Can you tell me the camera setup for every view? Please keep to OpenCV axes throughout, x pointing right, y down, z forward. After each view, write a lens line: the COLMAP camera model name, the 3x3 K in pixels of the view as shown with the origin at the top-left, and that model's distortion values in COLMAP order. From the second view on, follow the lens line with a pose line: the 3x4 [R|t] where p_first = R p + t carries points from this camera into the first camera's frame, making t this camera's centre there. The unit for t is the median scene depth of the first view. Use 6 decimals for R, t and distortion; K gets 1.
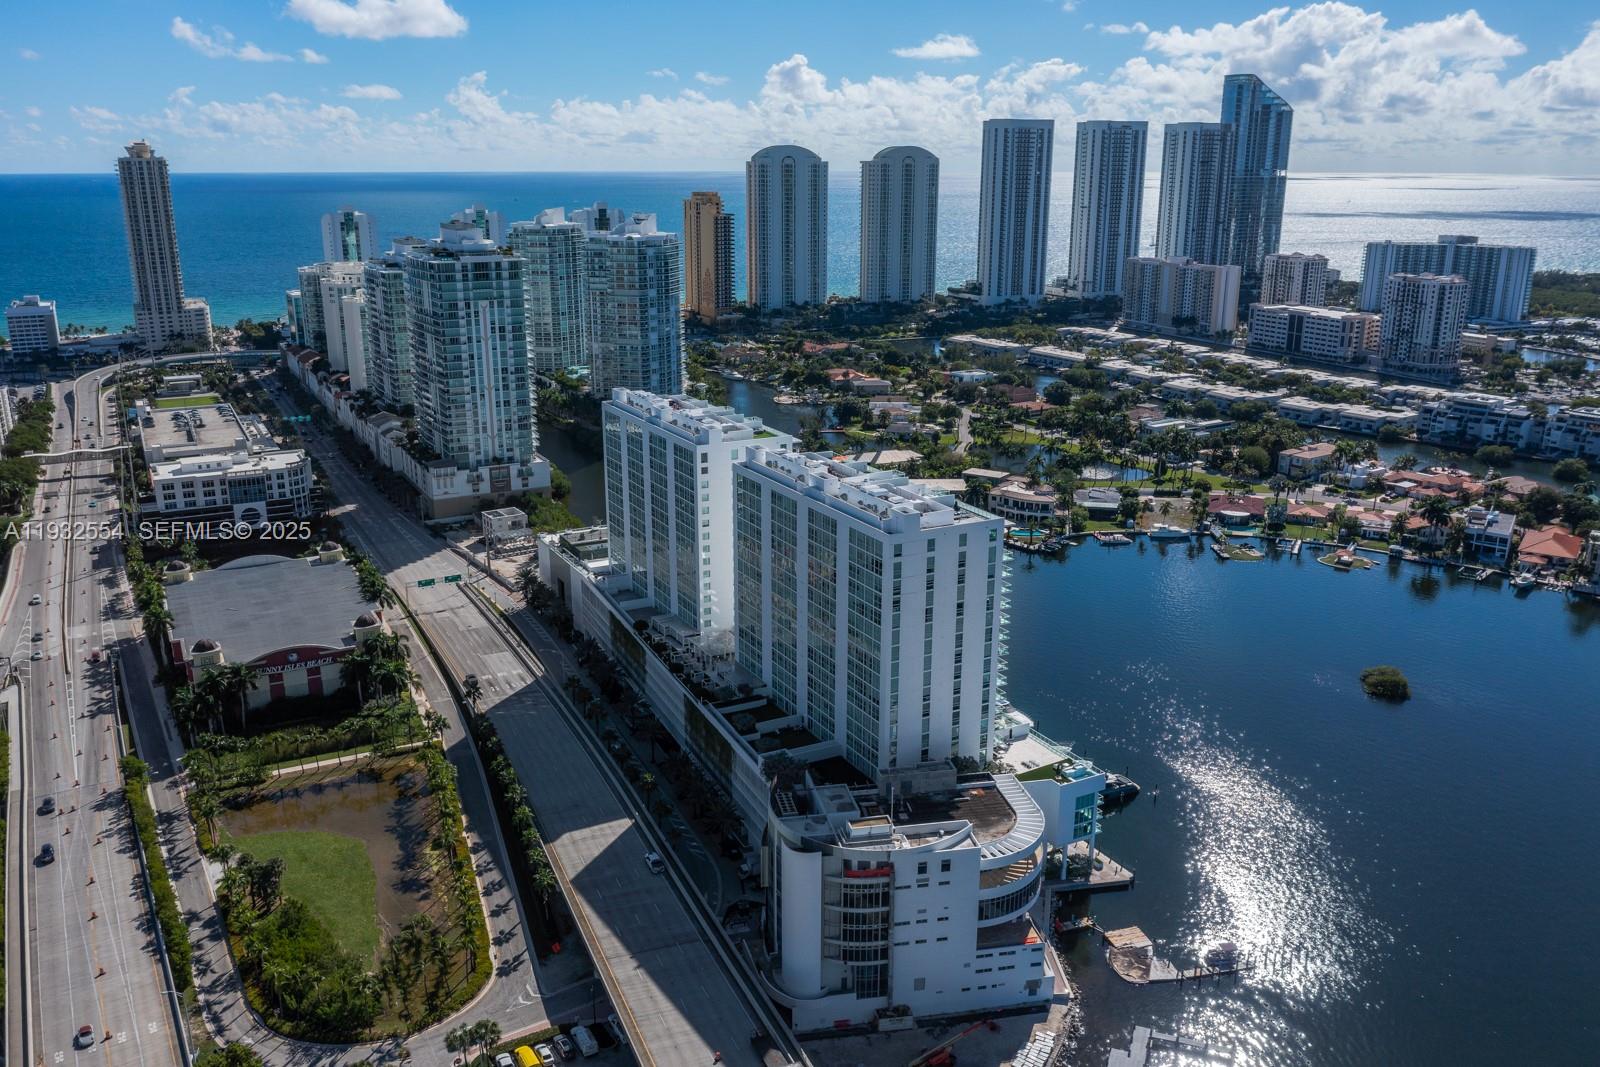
lens RADIAL K [[1273.8, 0, 798.5], [0, 1273.8, 532.9], [0, 0, 1]] dist [-0.030523, 0.000457]
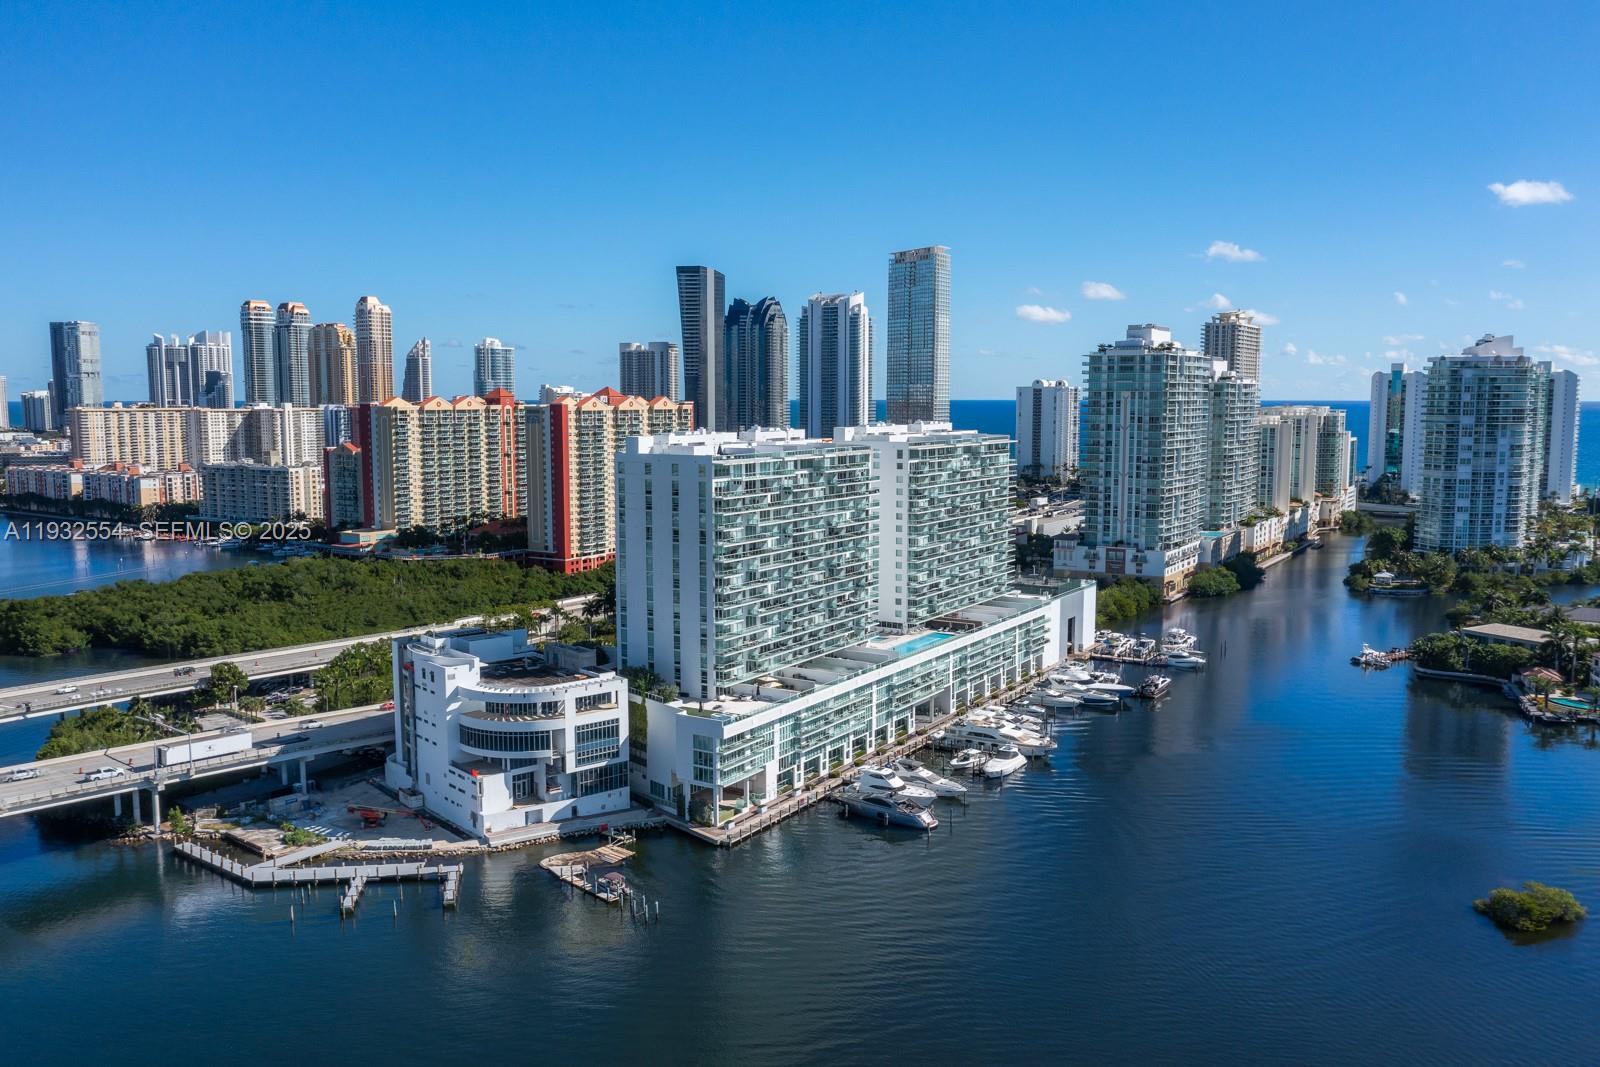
lens RADIAL K [[1273.8, 0, 796.7], [0, 1273.8, 537.4], [0, 0, 1]] dist [-0.030523, 0.000457]
pose [[0.502459, 0.095153, -0.859349, 0.535431], [-0.237053, 0.970999, -0.031088, 0.033901], [0.831469, 0.219332, 0.510444, 0.253044]]
